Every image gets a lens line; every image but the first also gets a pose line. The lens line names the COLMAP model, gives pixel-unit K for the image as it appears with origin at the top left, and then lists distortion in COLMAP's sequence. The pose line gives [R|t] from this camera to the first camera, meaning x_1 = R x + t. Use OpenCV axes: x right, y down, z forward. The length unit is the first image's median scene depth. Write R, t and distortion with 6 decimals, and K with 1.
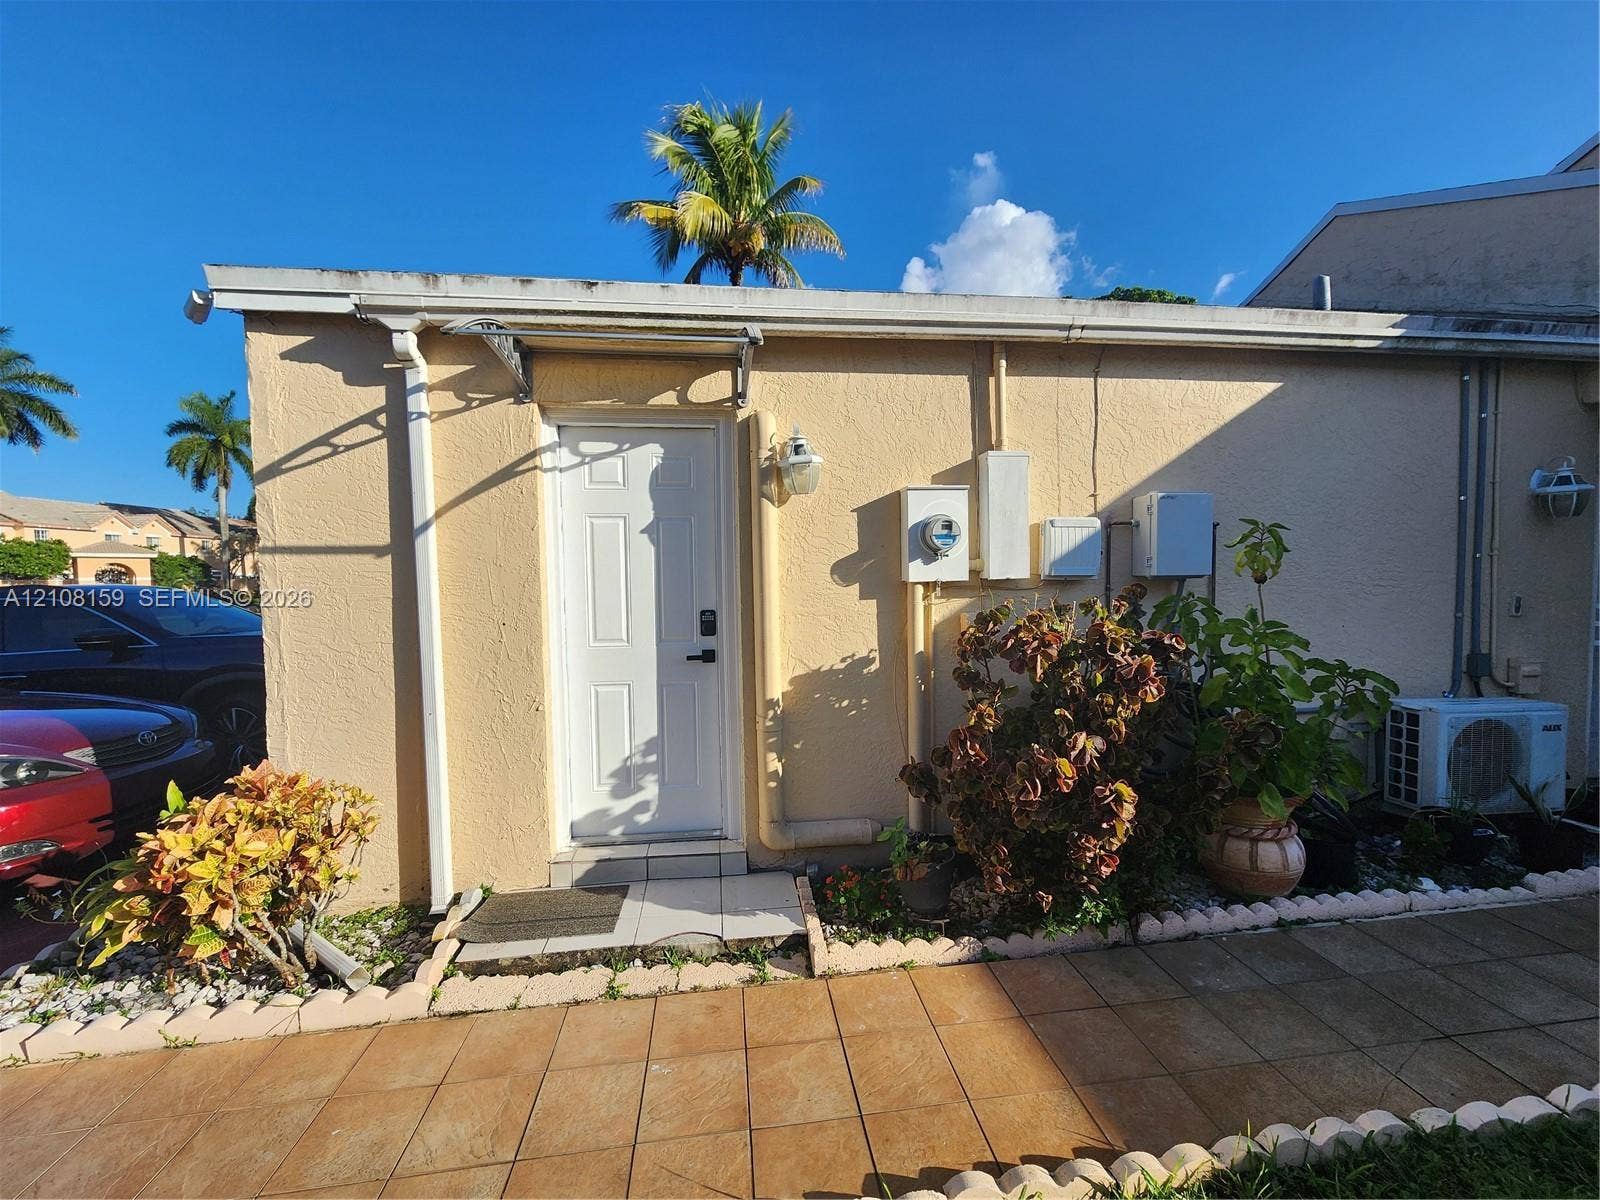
lens RADIAL K [[699.8, 0, 836.2], [0, 699.8, 605.1], [0, 0, 1]] dist [-0.002404, 0.001568]
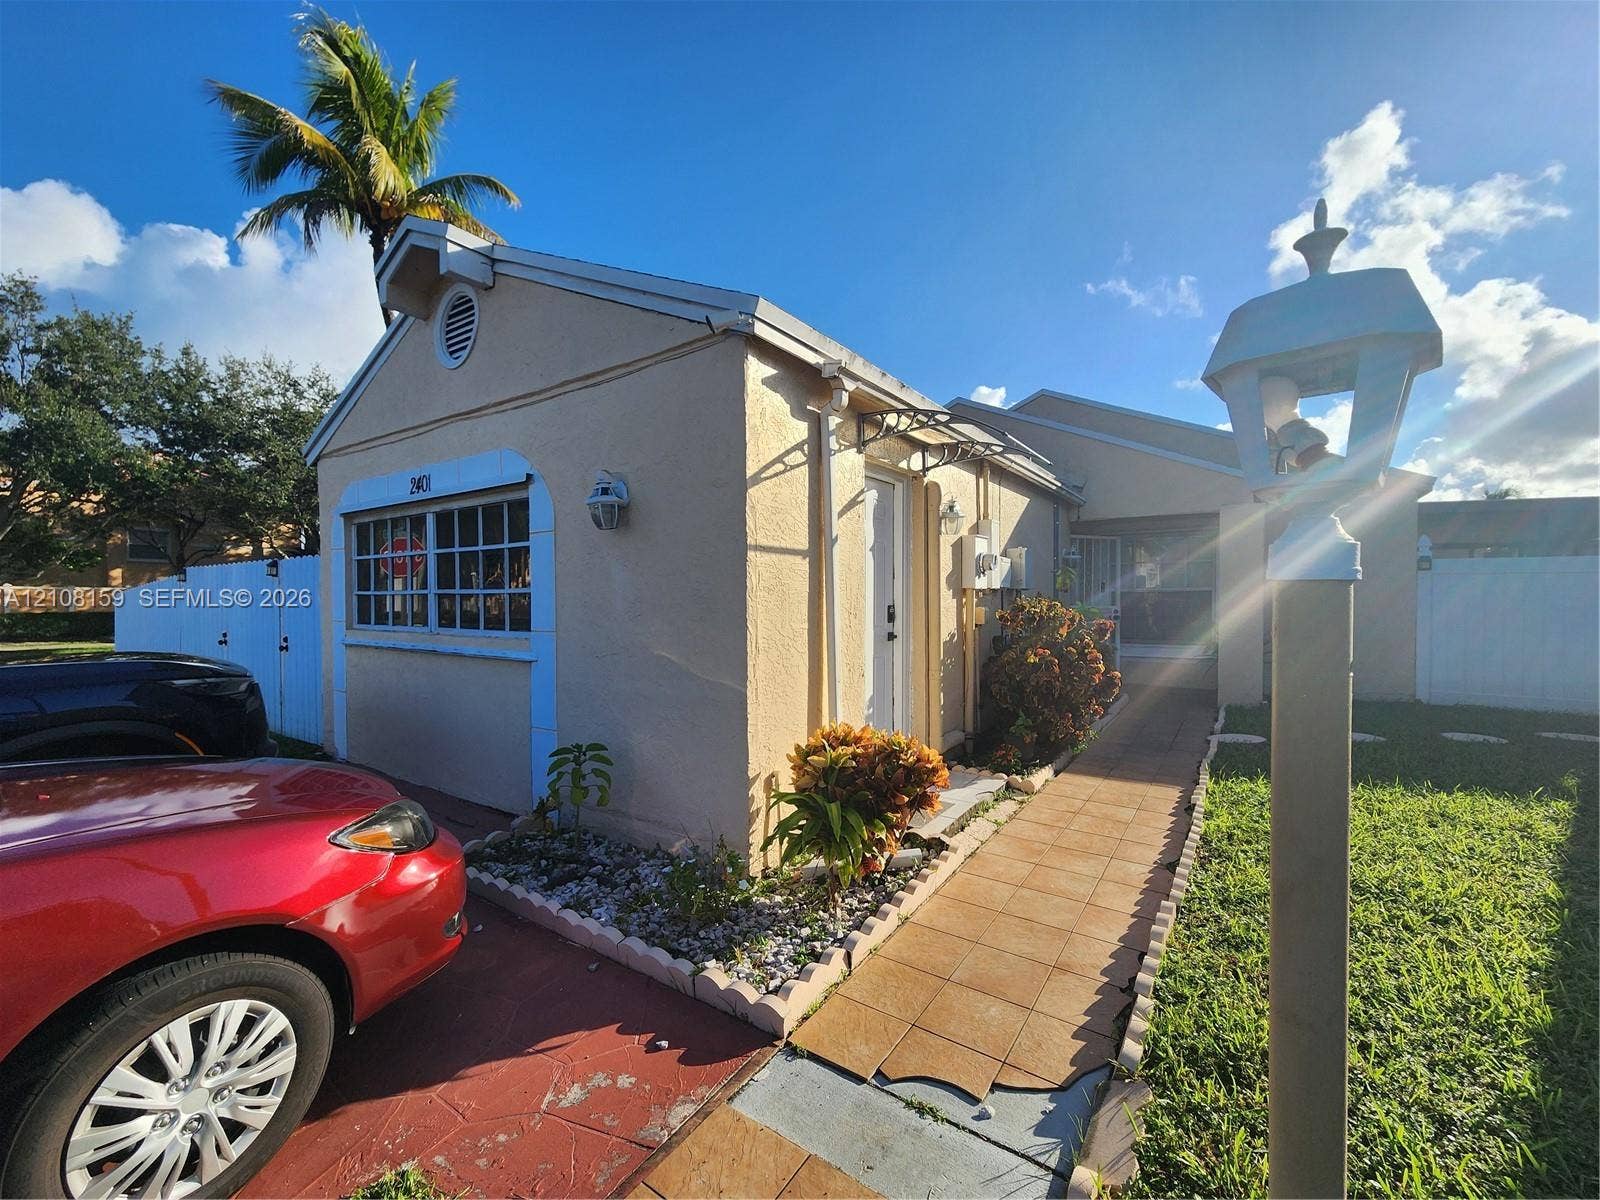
lens RADIAL K [[699.8, 0, 793.6], [0, 699.8, 608.7], [0, 0, 1]] dist [-0.002404, 0.001568]
pose [[0.639488, -0.004131, 0.768790, -1.619180], [0.033630, 0.999179, -0.022606, 0.045343], [-0.768065, 0.040311, 0.639101, 0.234569]]
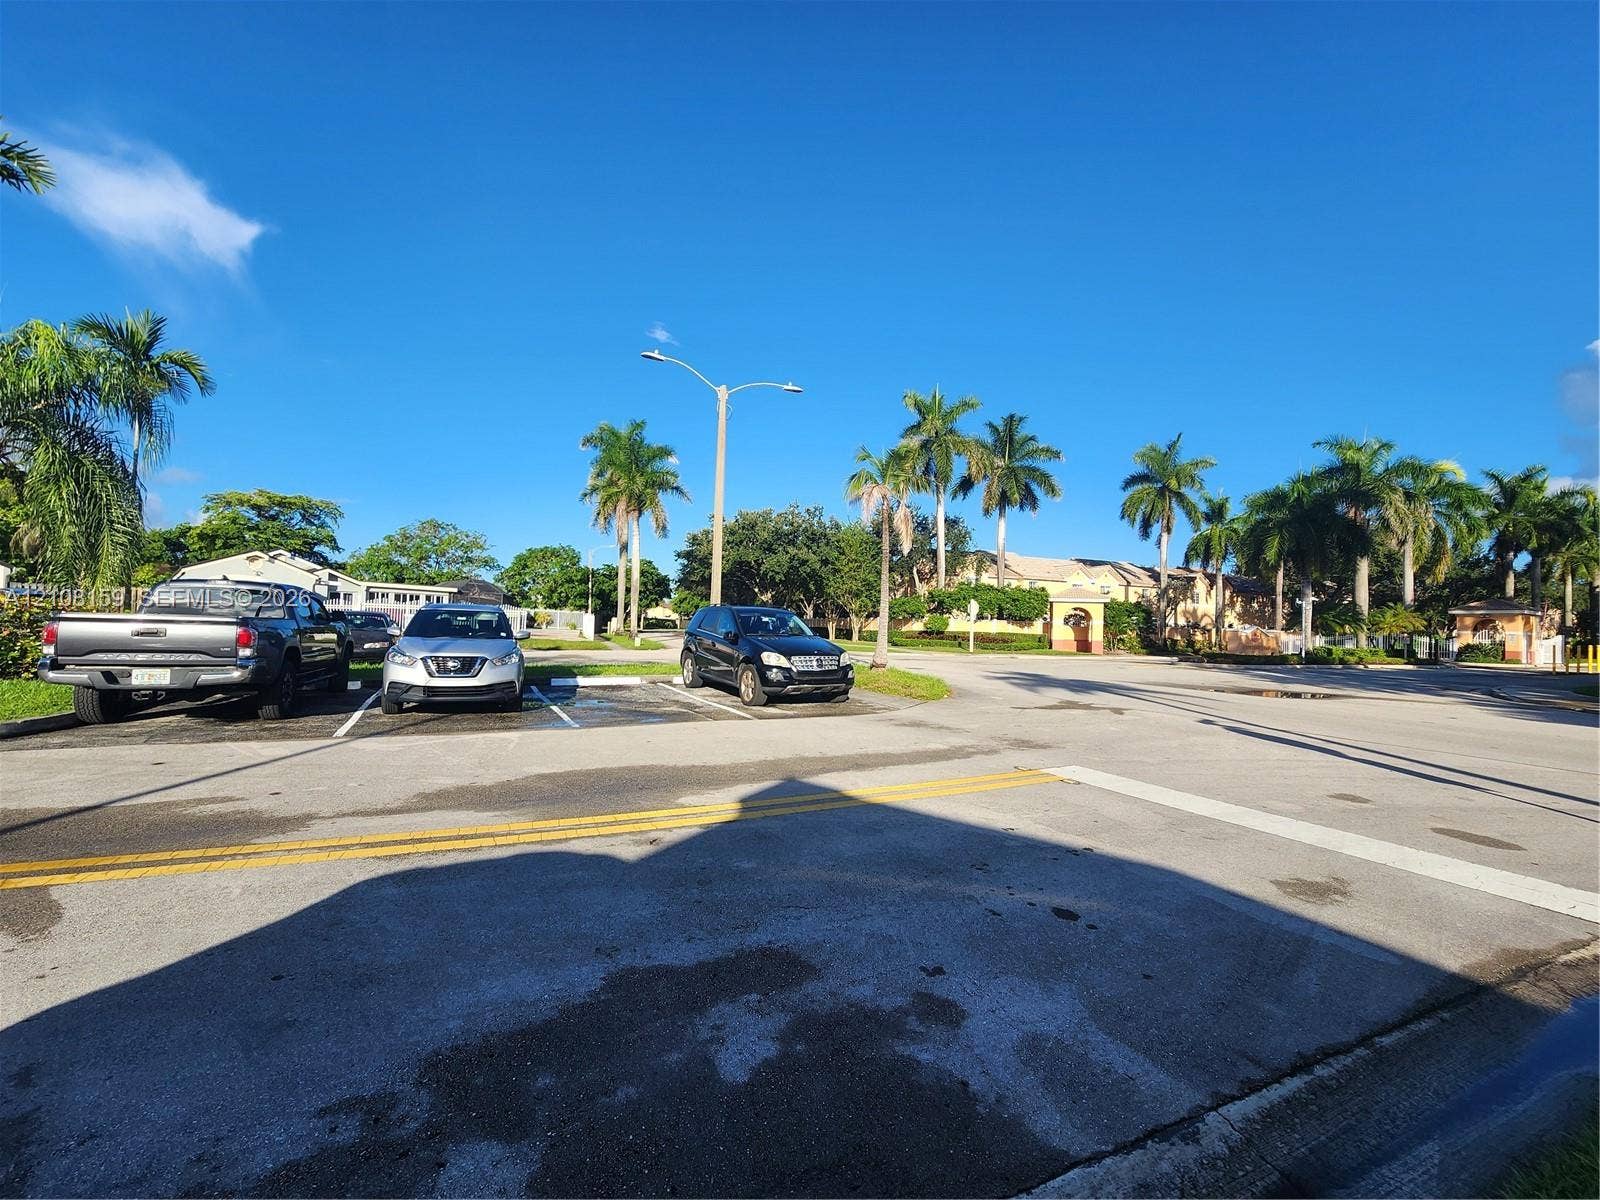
lens RADIAL K [[699.8, 0, 780.7], [0, 699.8, 608.8], [0, 0, 1]] dist [-0.002404, 0.001568]
pose [[0.364825, 0.002559, -0.931073, -0.161580], [-0.075594, 0.996776, -0.026881, 0.005086], [0.928002, 0.080191, 0.363842, 0.150906]]
